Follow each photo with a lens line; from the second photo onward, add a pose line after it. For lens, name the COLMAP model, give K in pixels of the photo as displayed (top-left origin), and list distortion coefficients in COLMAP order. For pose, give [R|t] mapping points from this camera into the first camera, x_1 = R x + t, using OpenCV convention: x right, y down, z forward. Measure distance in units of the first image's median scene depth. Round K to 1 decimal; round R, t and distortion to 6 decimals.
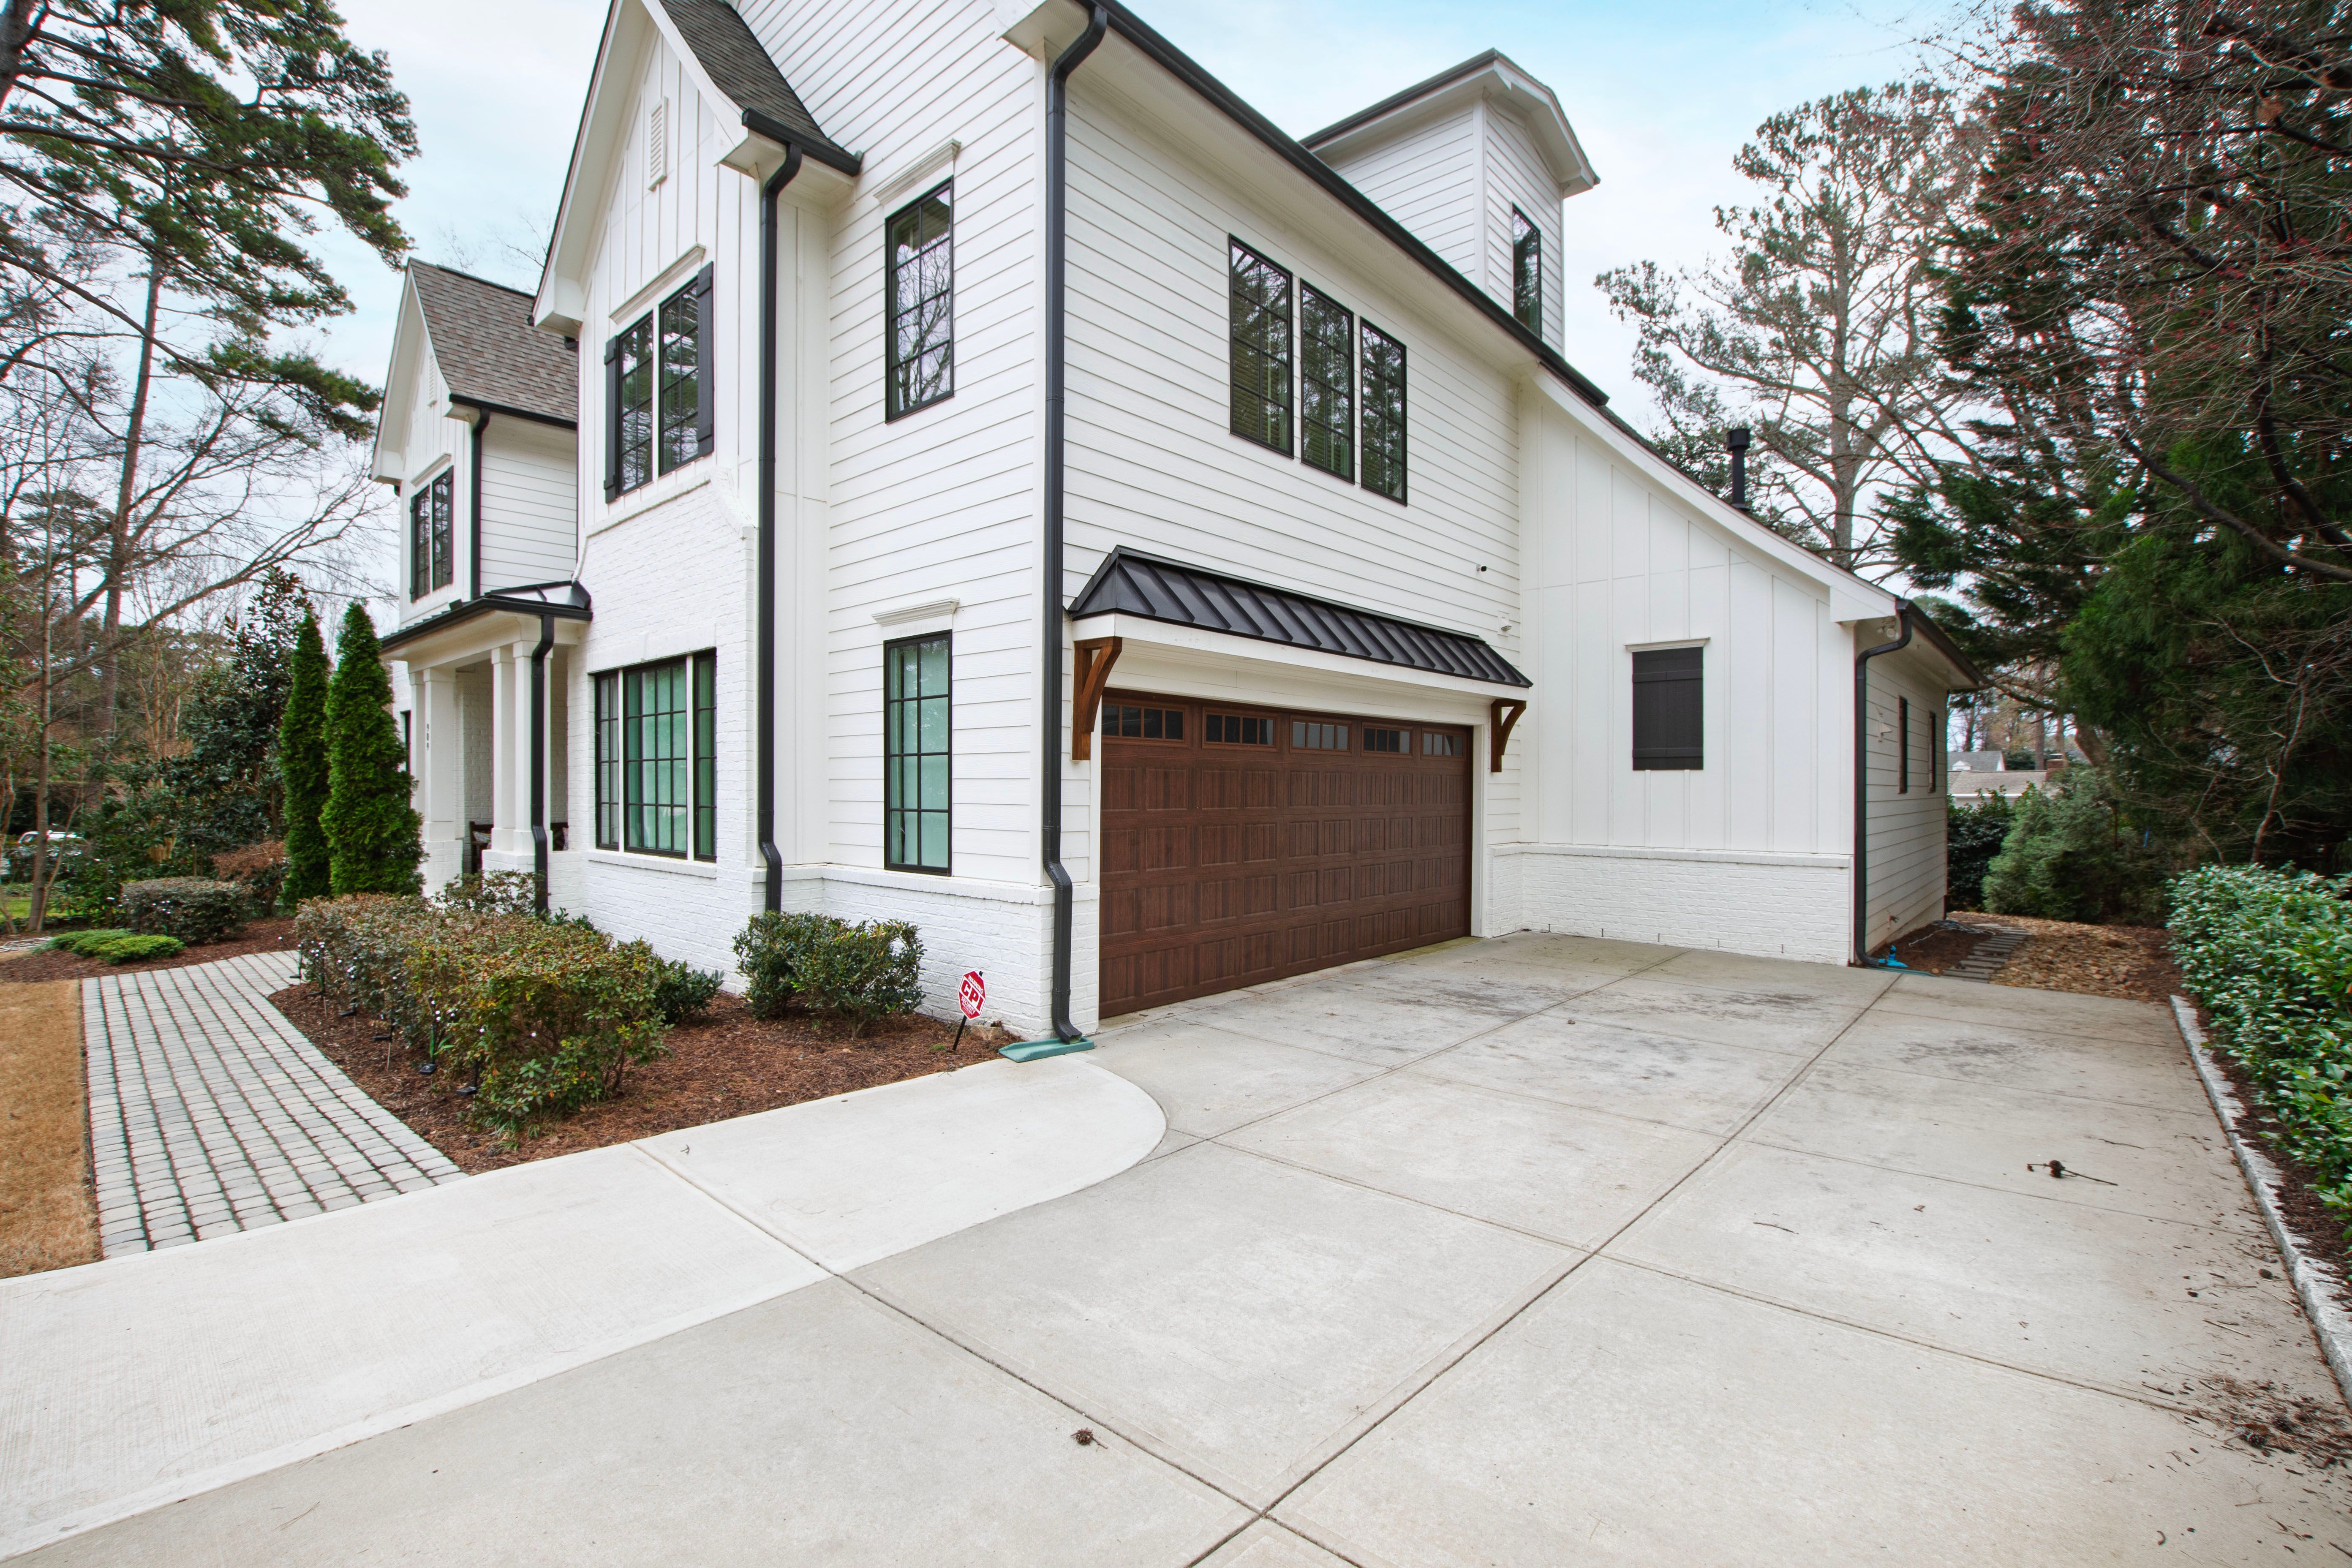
lens RADIAL K [[1050.6, 0, 1176.0], [0, 1050.6, 784.0], [0, 0, 1]] dist [-0.035540, 0.000168]
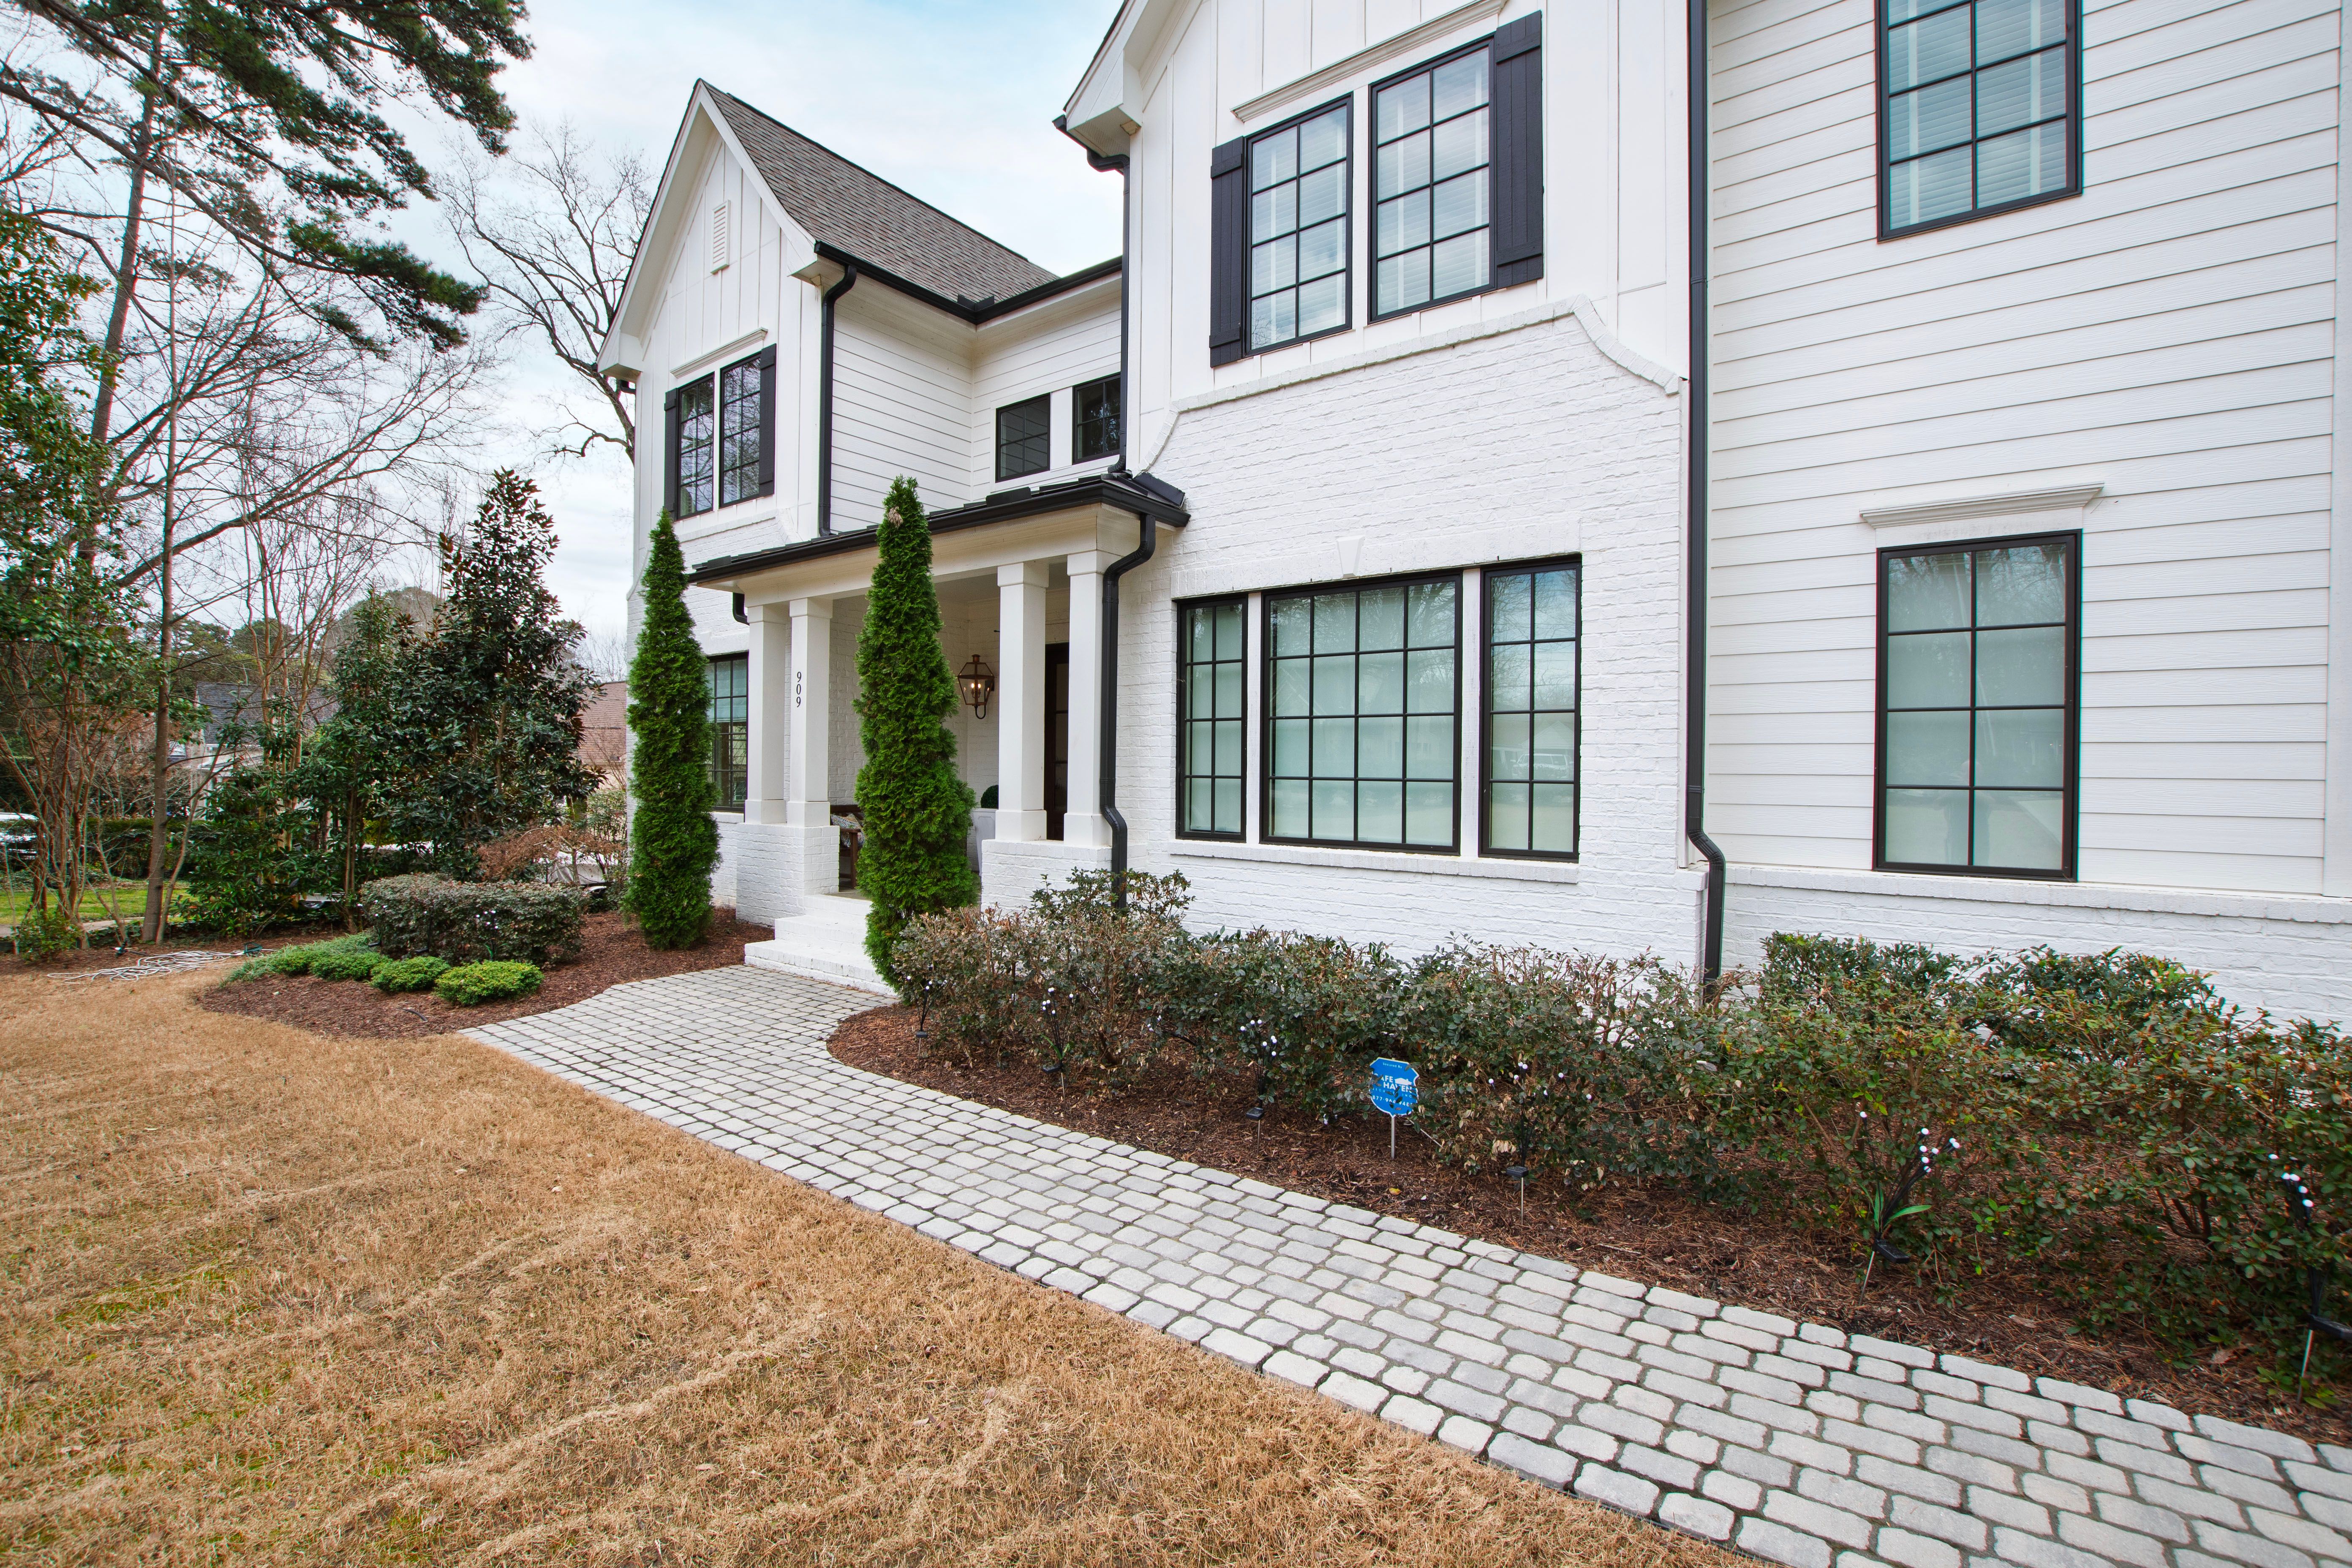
lens RADIAL K [[1050.6, 0, 1176.0], [0, 1050.6, 784.0], [0, 0, 1]] dist [-0.035540, 0.000168]
pose [[0.997460, 0.007390, 0.070851, -0.630206], [-0.008387, 0.999870, 0.013786, 0.013345], [-0.070740, -0.014345, 0.997392, 0.266158]]
